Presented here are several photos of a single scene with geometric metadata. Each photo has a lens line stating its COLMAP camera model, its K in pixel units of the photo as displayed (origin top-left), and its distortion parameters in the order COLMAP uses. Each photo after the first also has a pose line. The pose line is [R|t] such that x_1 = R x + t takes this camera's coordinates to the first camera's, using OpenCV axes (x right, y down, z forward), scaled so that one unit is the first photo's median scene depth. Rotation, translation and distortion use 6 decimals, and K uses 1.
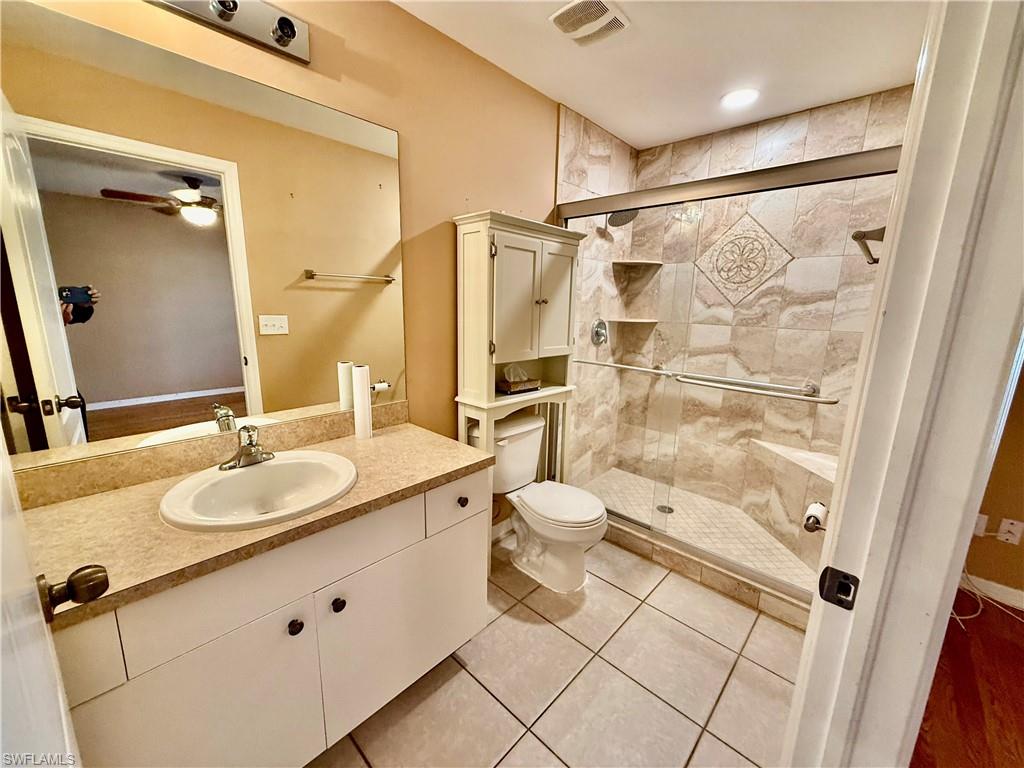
lens RADIAL K [[409.0, 0, 510.9], [0, 409.0, 384.0], [0, 0, 1]] dist [-0.000831, 0.000733]
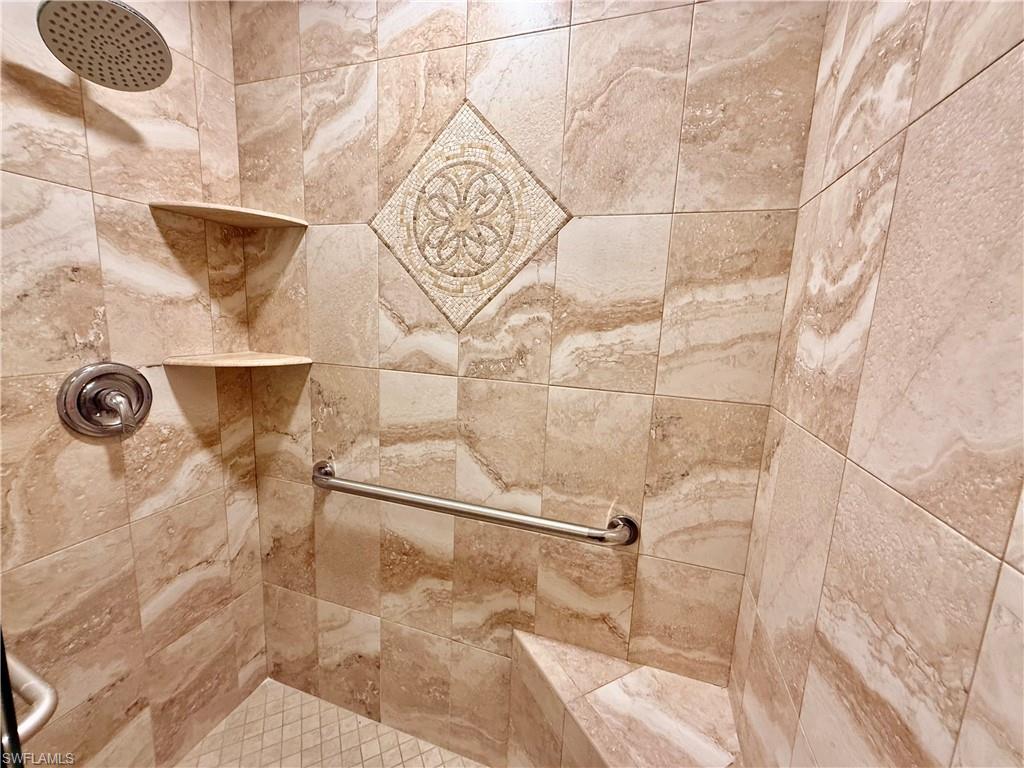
lens RADIAL K [[409.0, 0, 512.0], [0, 409.0, 383.0], [0, 0, 1]] dist [-0.000831, 0.000733]
pose [[0.908051, -0.048668, 0.416022, 0.413059], [0.059600, 0.998133, -0.013323, -0.125824], [-0.414597, 0.036893, 0.909257, 0.590827]]
